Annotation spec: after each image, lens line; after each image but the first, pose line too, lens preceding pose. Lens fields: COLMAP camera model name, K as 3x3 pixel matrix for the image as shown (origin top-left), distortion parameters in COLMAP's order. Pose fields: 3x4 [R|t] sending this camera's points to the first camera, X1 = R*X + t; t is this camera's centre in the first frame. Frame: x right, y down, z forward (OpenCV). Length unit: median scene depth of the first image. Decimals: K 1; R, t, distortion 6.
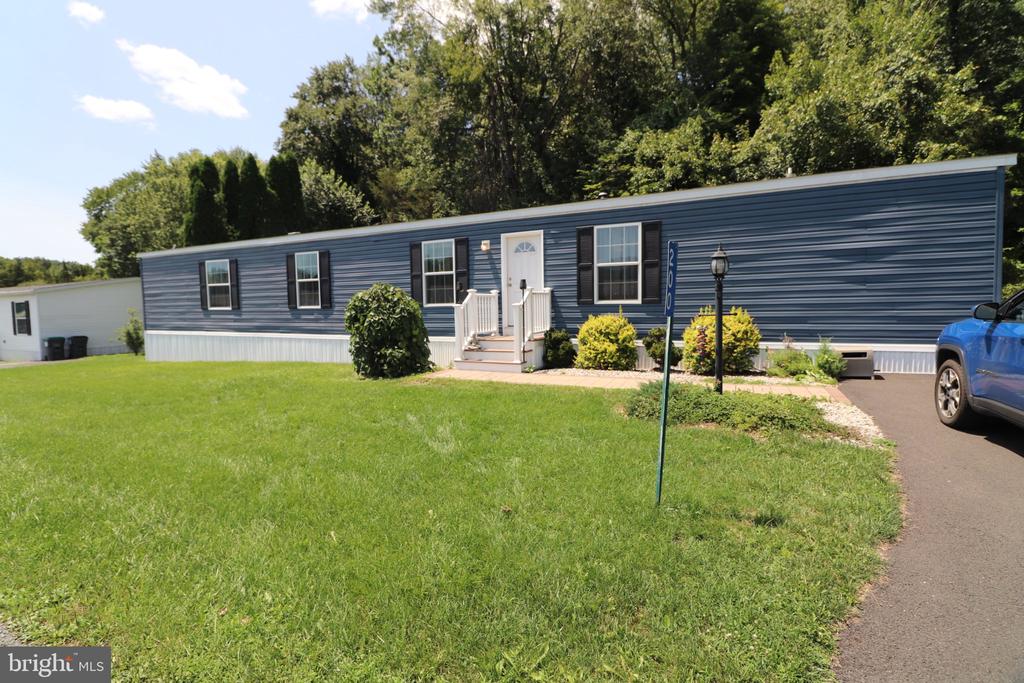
lens RADIAL K [[485.5, 0, 512.6], [0, 485.5, 340.2], [0, 0, 1]] dist [-0.006758, -0.009327]
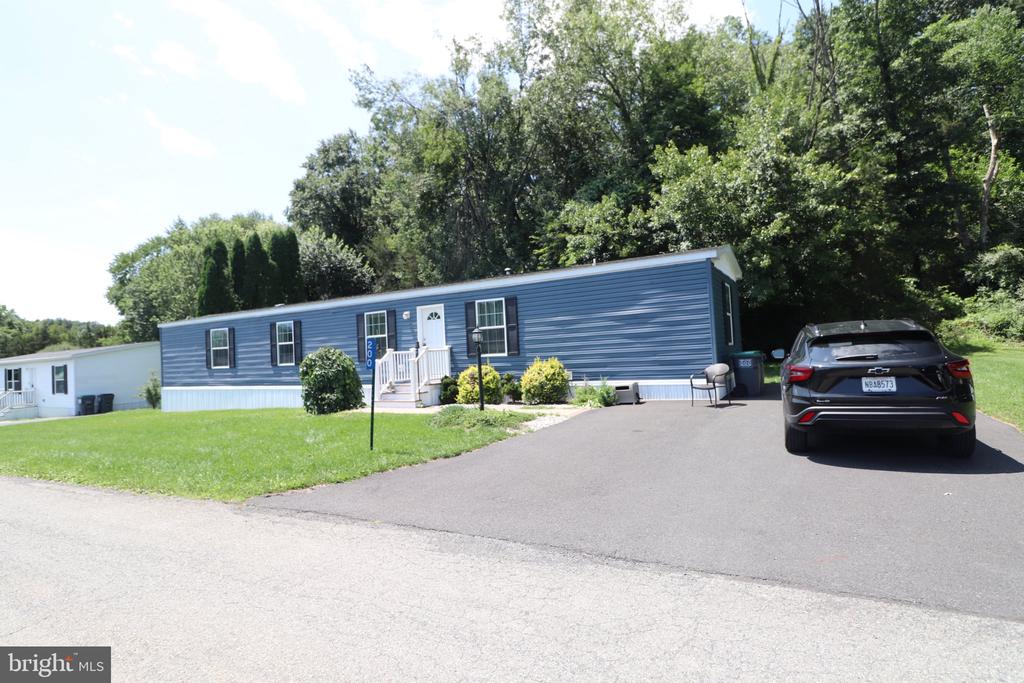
lens RADIAL K [[529.5, 0, 508.2], [0, 529.5, 338.9], [0, 0, 1]] dist [-0.004373, -0.007233]
pose [[0.996945, -0.032637, -0.070962, 0.203756], [0.025466, 0.994691, -0.099709, 0.014173], [0.073840, 0.097597, 0.992483, -0.265455]]
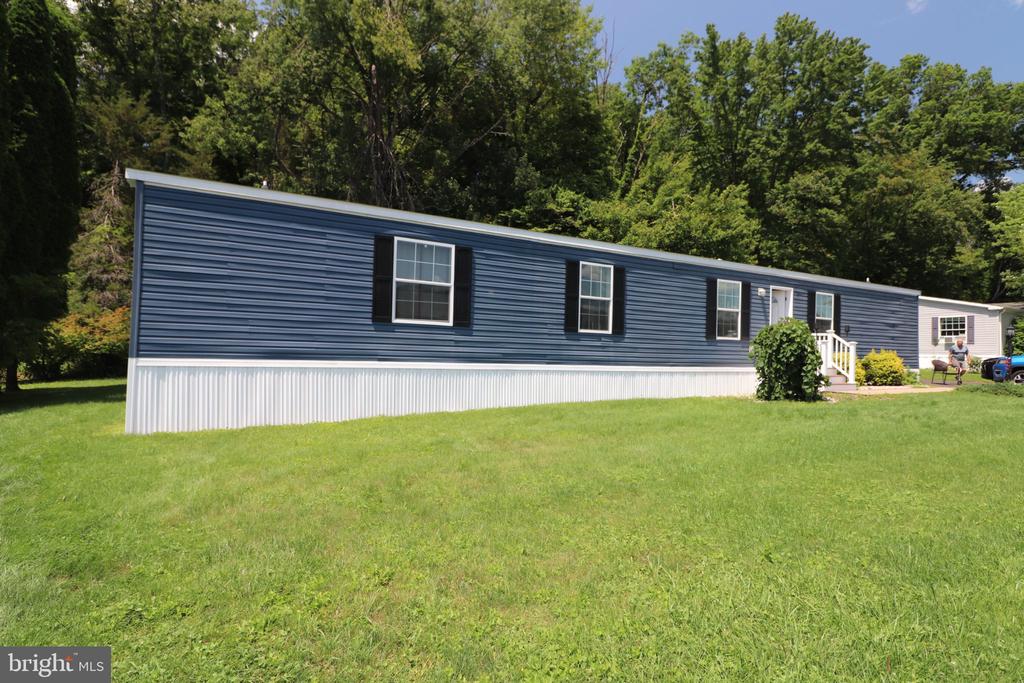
lens RADIAL K [[529.5, 0, 510.7], [0, 529.5, 337.9], [0, 0, 1]] dist [-0.004373, -0.007233]
pose [[0.571873, 0.028703, 0.819840, -0.947337], [0.000065, 0.999386, -0.035034, -0.020865], [-0.820342, 0.020088, 0.571521, 0.476569]]
